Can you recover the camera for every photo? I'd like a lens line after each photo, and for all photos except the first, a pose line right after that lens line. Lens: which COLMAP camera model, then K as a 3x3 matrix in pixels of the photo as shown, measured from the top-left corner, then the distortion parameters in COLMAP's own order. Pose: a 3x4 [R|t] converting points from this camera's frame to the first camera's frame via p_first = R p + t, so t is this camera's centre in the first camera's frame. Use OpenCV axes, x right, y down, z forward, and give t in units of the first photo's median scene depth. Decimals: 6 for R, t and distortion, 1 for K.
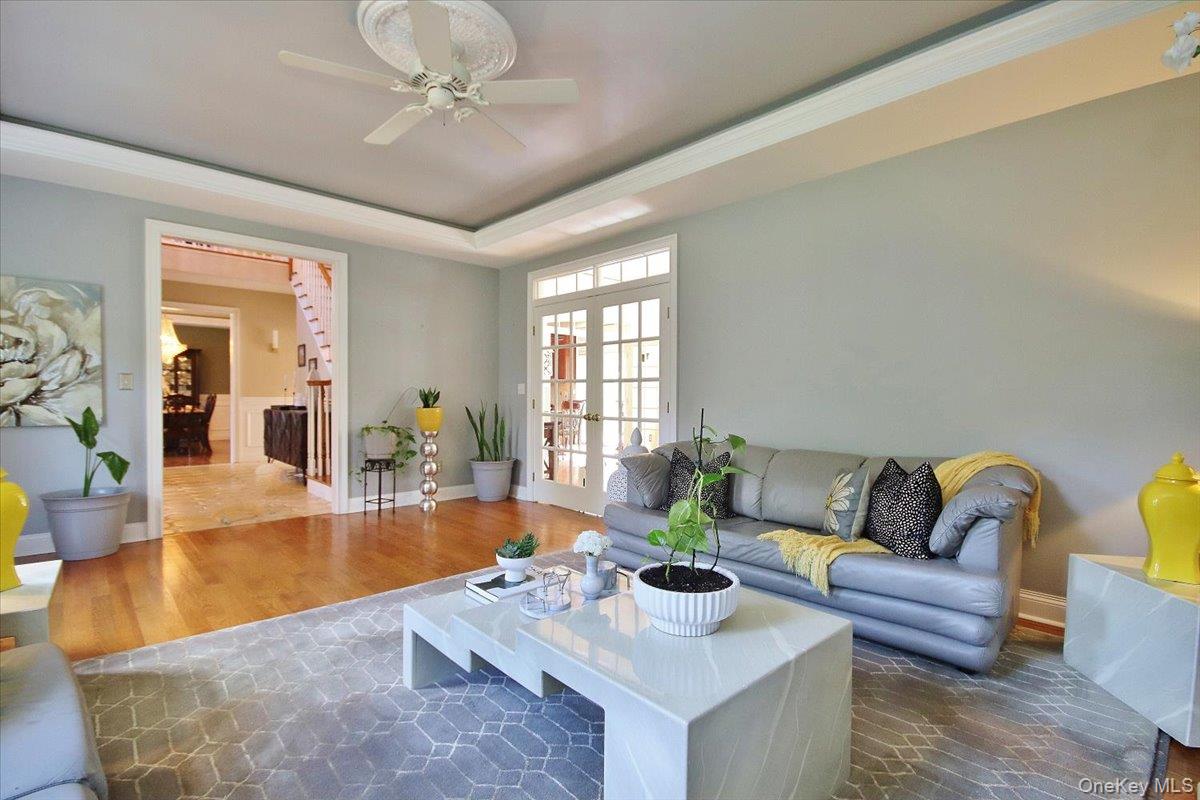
lens RADIAL K [[550.0, 0, 599.8], [0, 550.0, 408.8], [0, 0, 1]] dist [-0.006273, 0.000809]
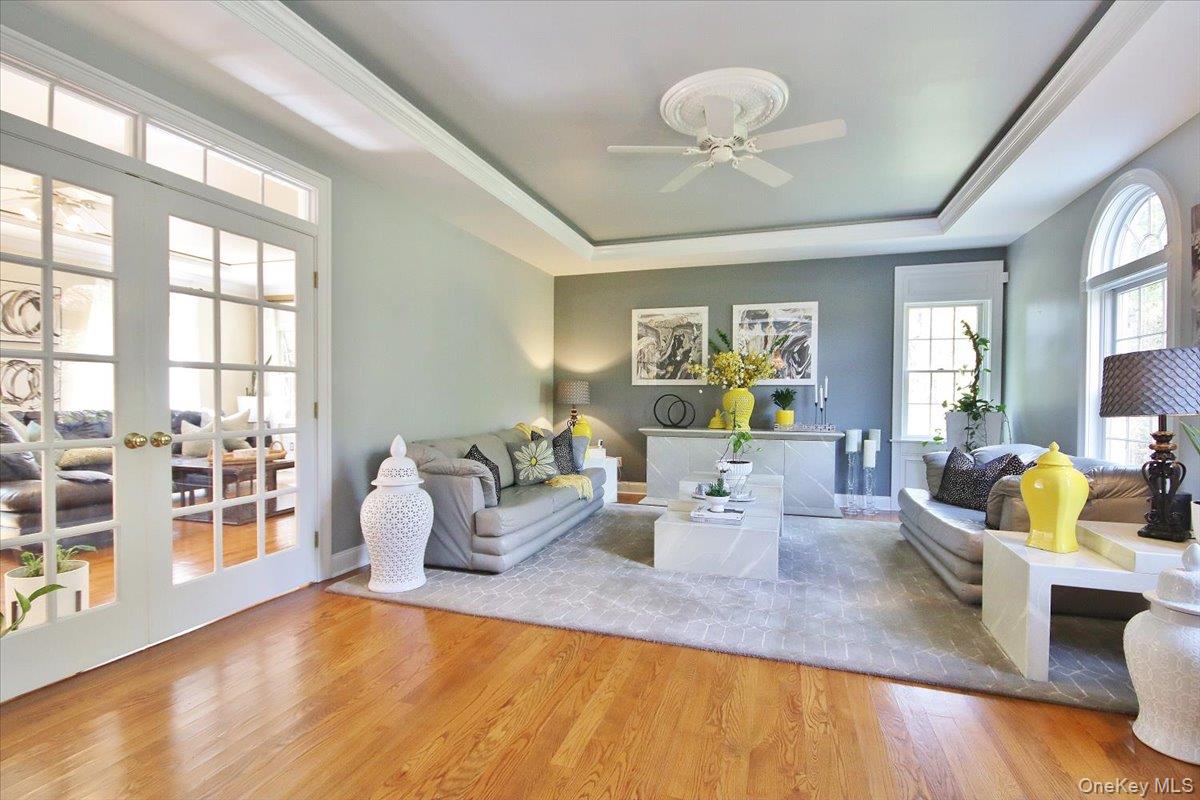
lens RADIAL K [[550.0, 0, 601.1], [0, 550.0, 402.3], [0, 0, 1]] dist [-0.006273, 0.000809]
pose [[-0.458763, -0.033004, 0.887946, -0.648907], [0.003458, 0.999236, 0.038927, -0.035607], [-0.888552, 0.020929, -0.458298, 0.930202]]
